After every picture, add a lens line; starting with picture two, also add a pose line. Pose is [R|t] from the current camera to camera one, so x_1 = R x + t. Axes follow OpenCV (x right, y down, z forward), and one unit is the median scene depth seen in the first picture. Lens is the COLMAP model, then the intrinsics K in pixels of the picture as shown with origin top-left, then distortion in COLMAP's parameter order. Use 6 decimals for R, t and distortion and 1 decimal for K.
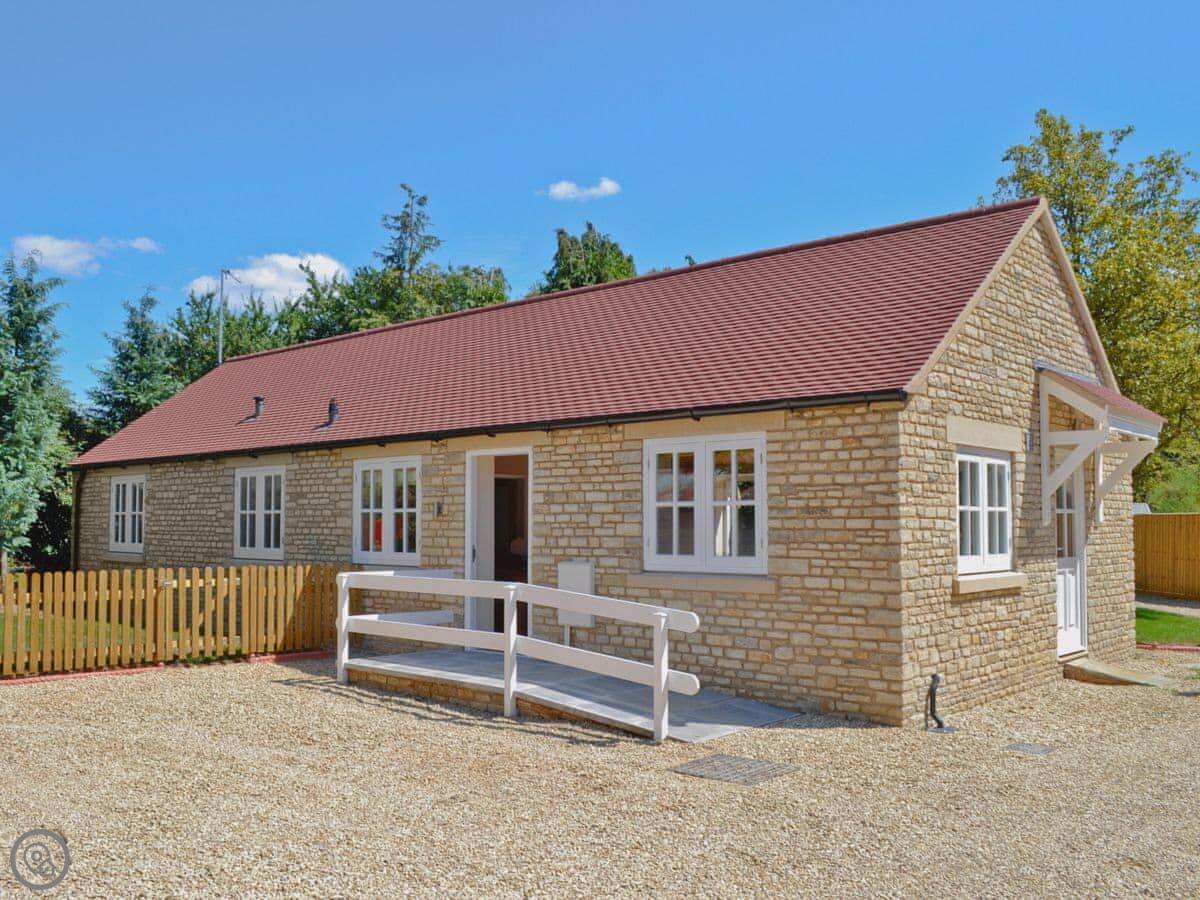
lens RADIAL K [[1110.4, 0, 600.0], [0, 1110.4, 450.0], [0, 0, 1]] dist [-0.079513, -0.004634]
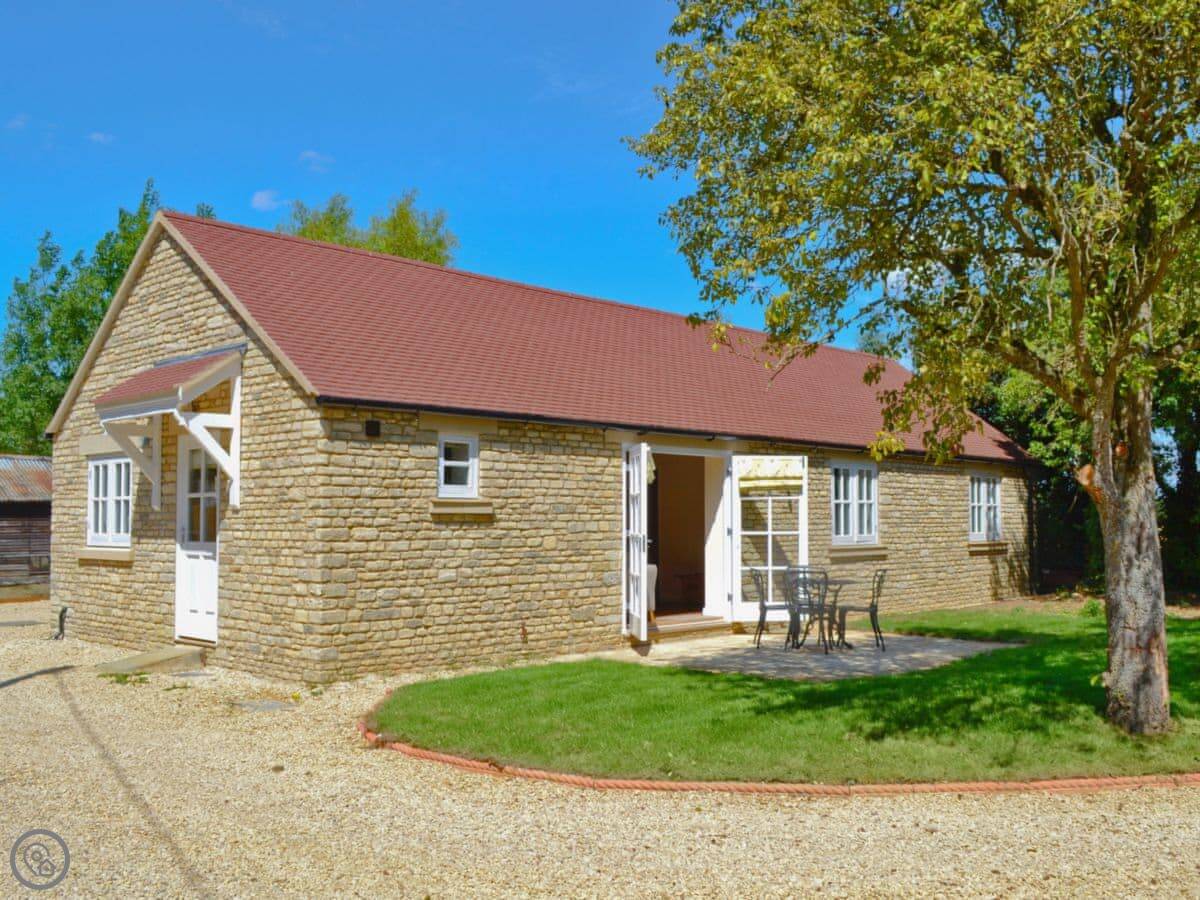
lens RADIAL K [[1110.4, 0, 600.0], [0, 1110.4, 450.0], [0, 0, 1]] dist [-0.079513, -0.004634]
pose [[0.014366, -0.062943, -0.997914, 1.661381], [0.073011, 0.995419, -0.061734, 0.118606], [0.997228, -0.071972, 0.018896, 1.555776]]
